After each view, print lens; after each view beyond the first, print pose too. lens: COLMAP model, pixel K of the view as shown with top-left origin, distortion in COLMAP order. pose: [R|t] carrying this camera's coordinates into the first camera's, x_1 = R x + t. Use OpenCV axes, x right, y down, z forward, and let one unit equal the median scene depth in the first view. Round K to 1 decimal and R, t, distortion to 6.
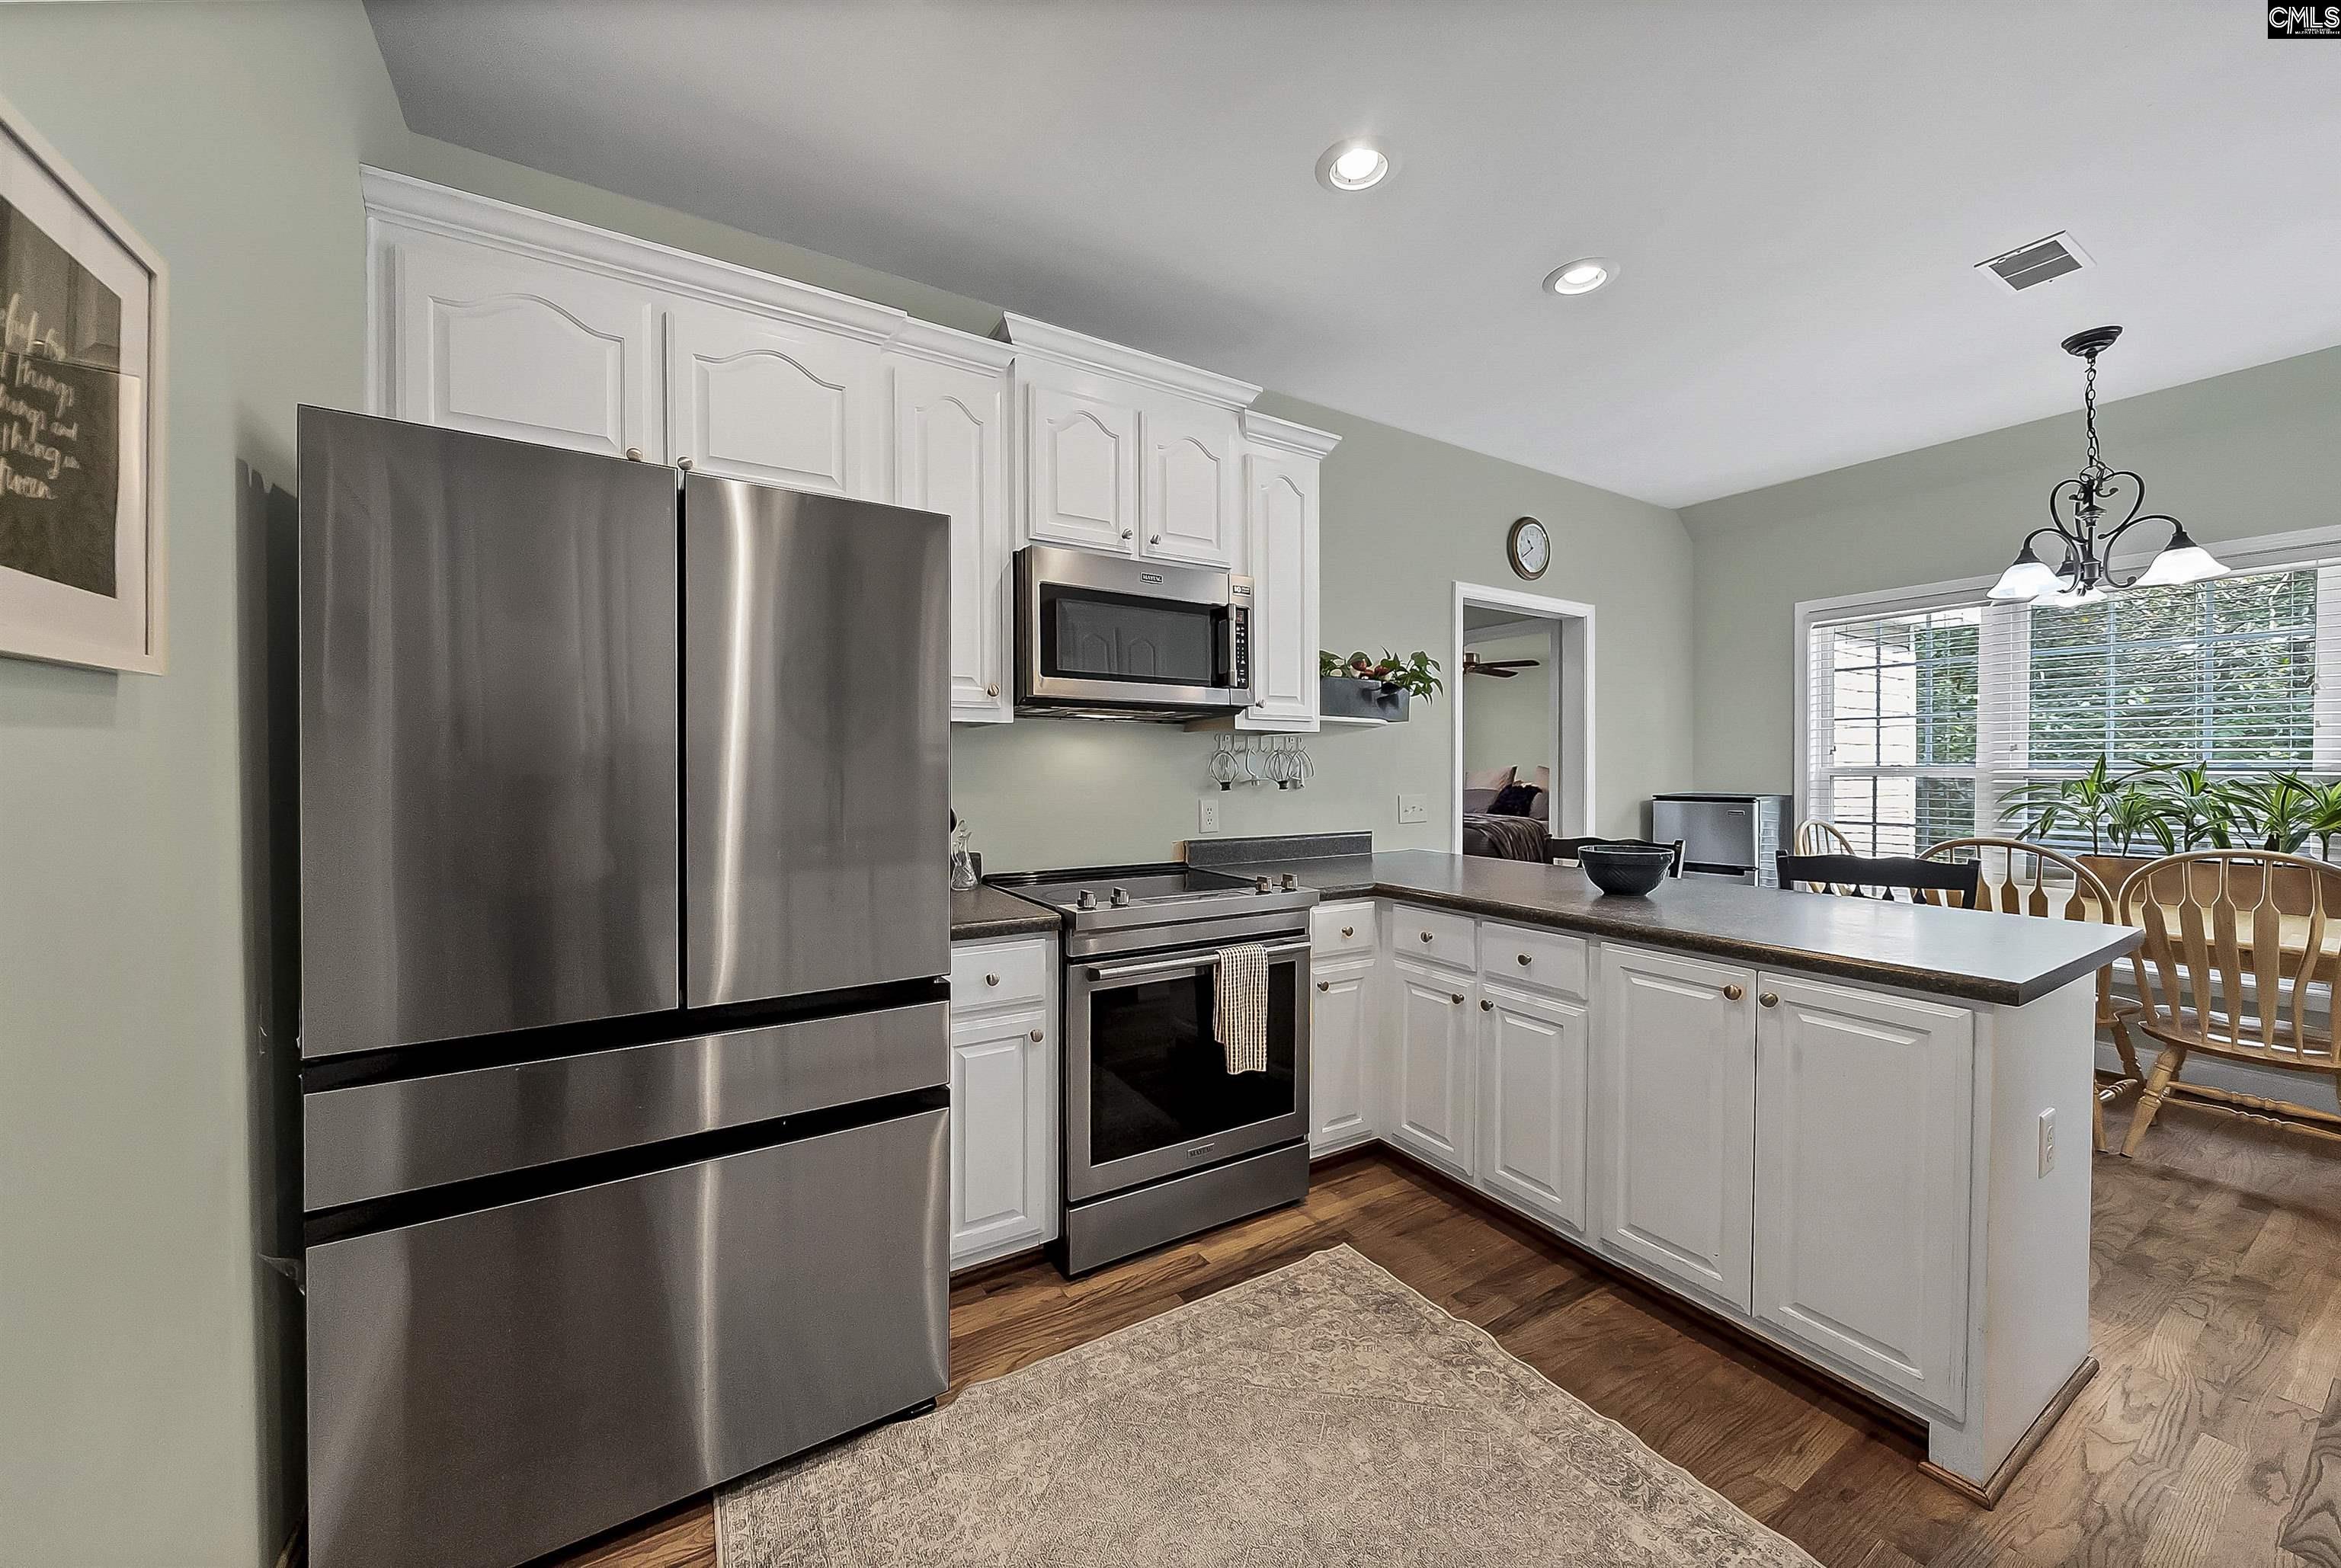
lens RADIAL K [[828.0, 0, 1162.6], [0, 828.0, 781.1], [0, 0, 1]] dist [-0.001116, -0.000133]
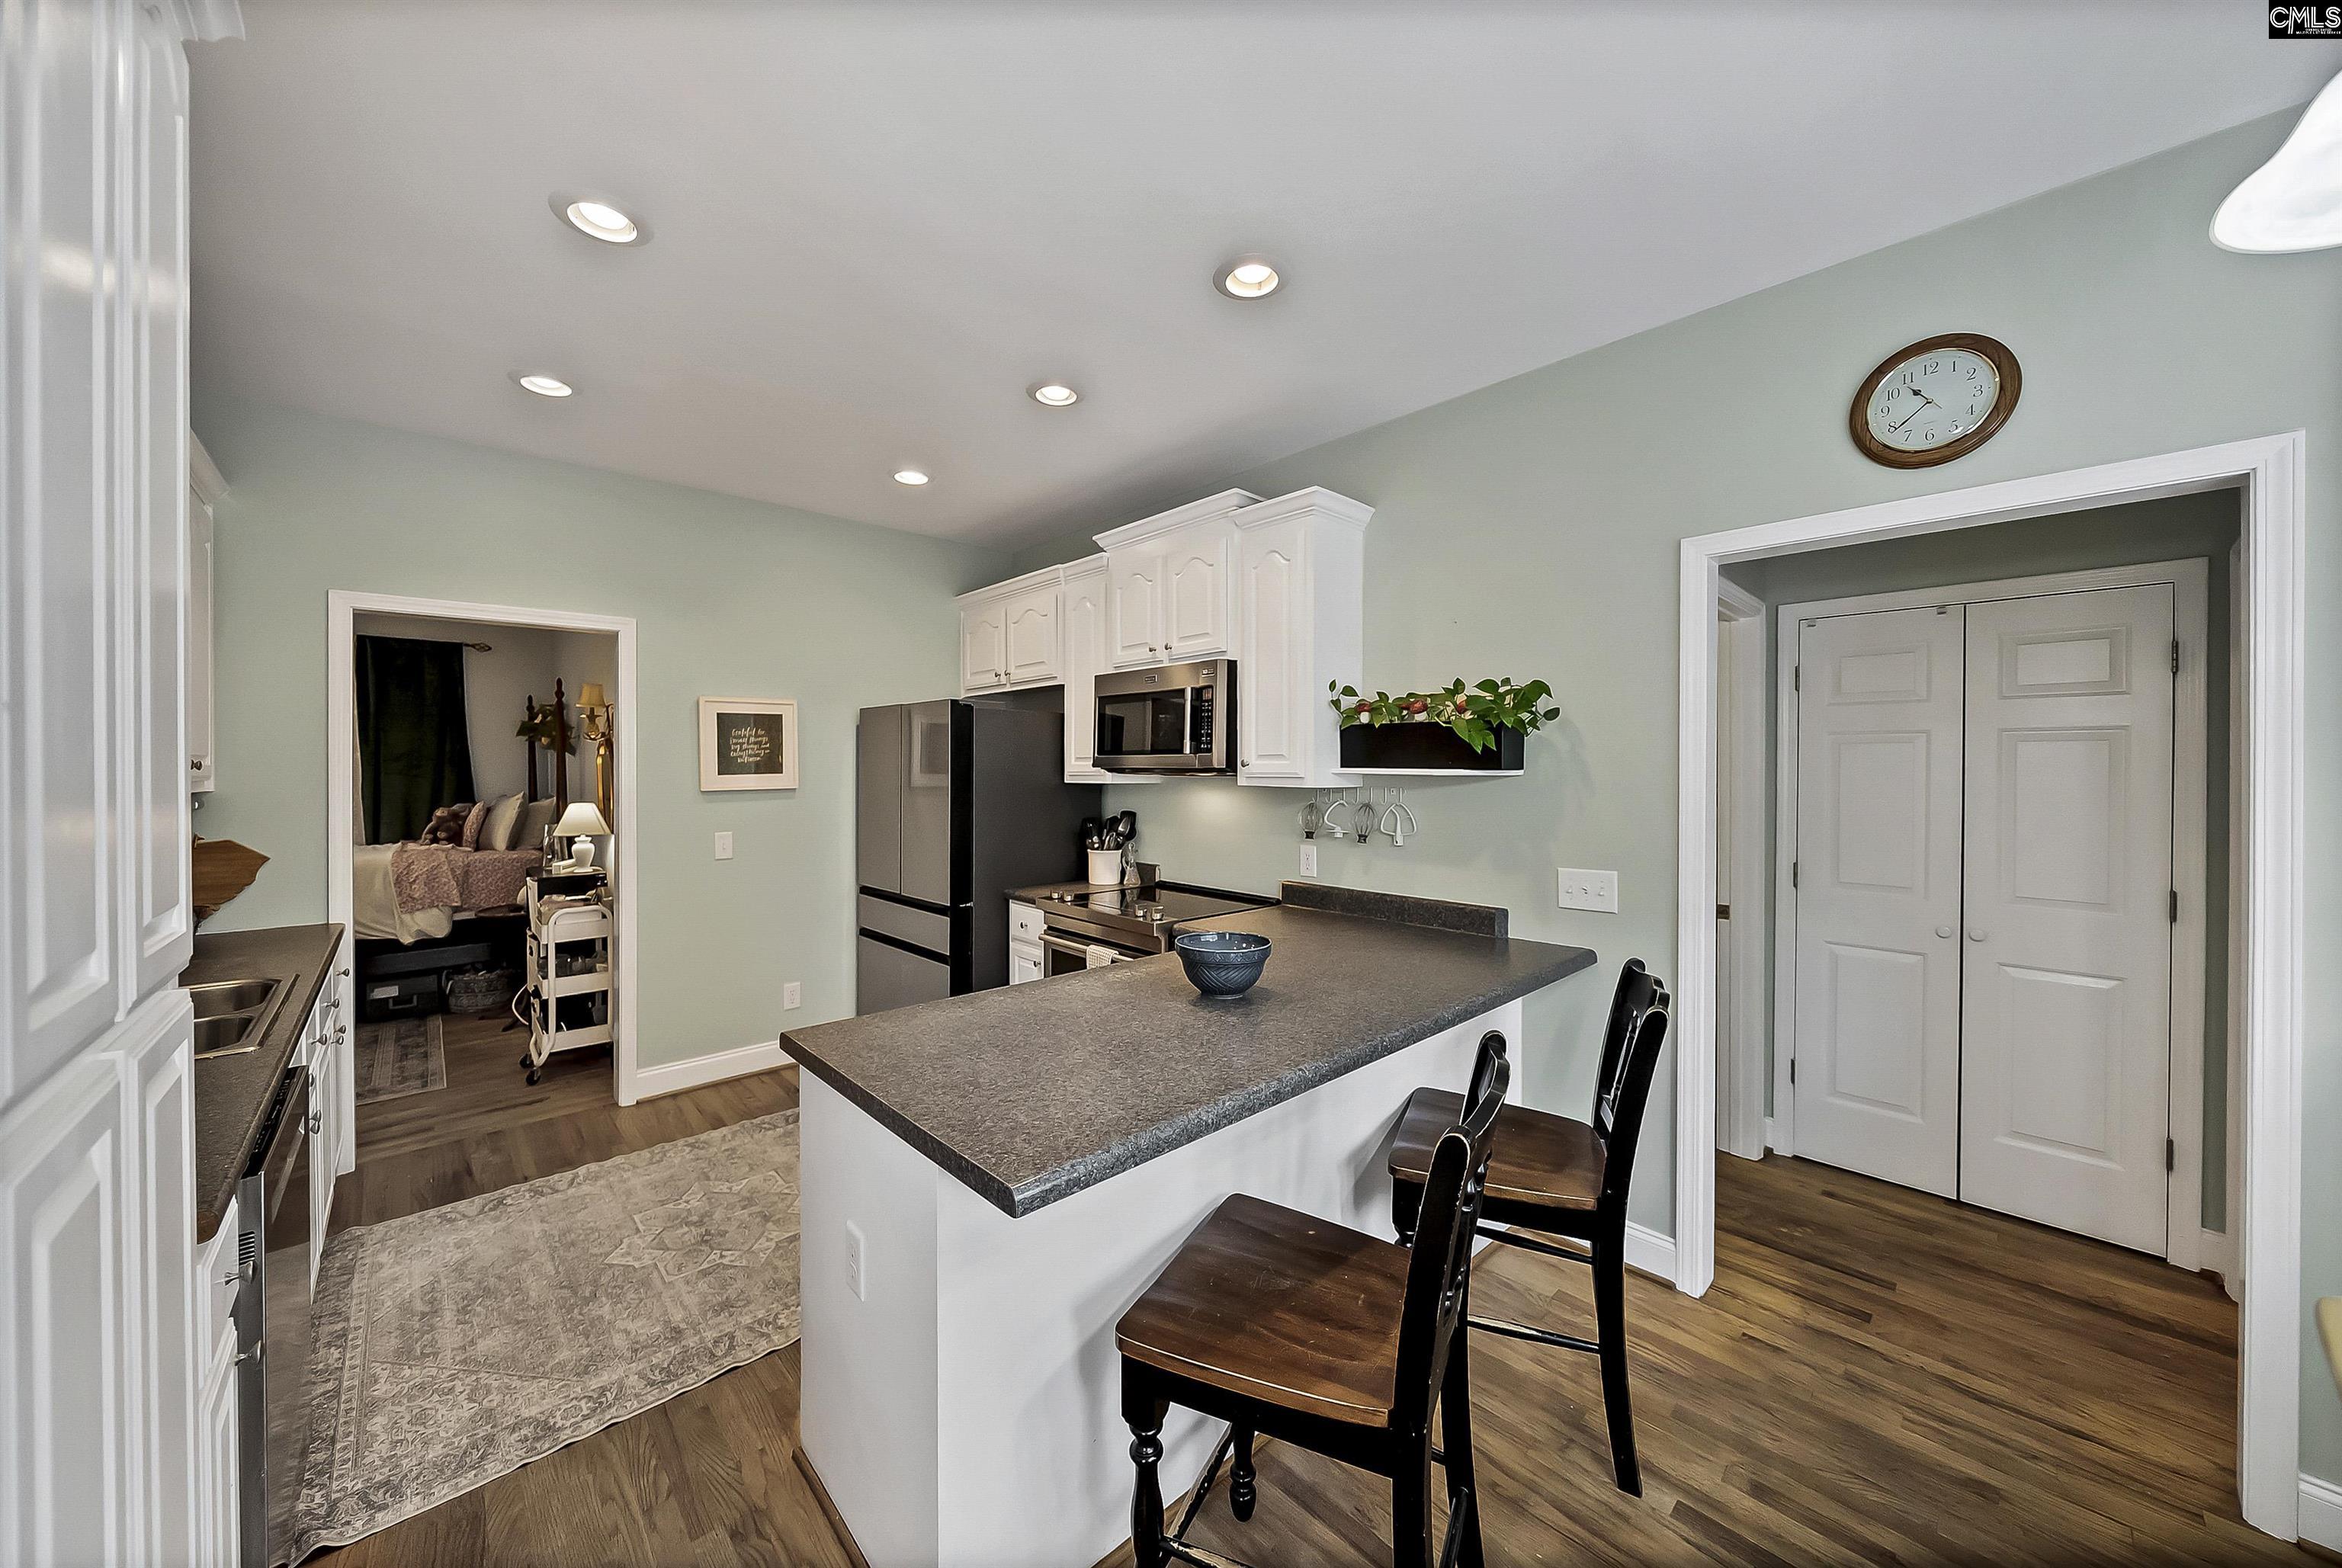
lens RADIAL K [[828.4, 0, 1163.1], [0, 828.4, 781.1], [0, 0, 1]] dist [-0.001116, -0.000133]
pose [[0.208644, 0.005531, -0.977976, 1.117150], [-0.021982, 0.999758, 0.000965, -0.062356], [0.977745, 0.021297, 0.208715, 0.609827]]
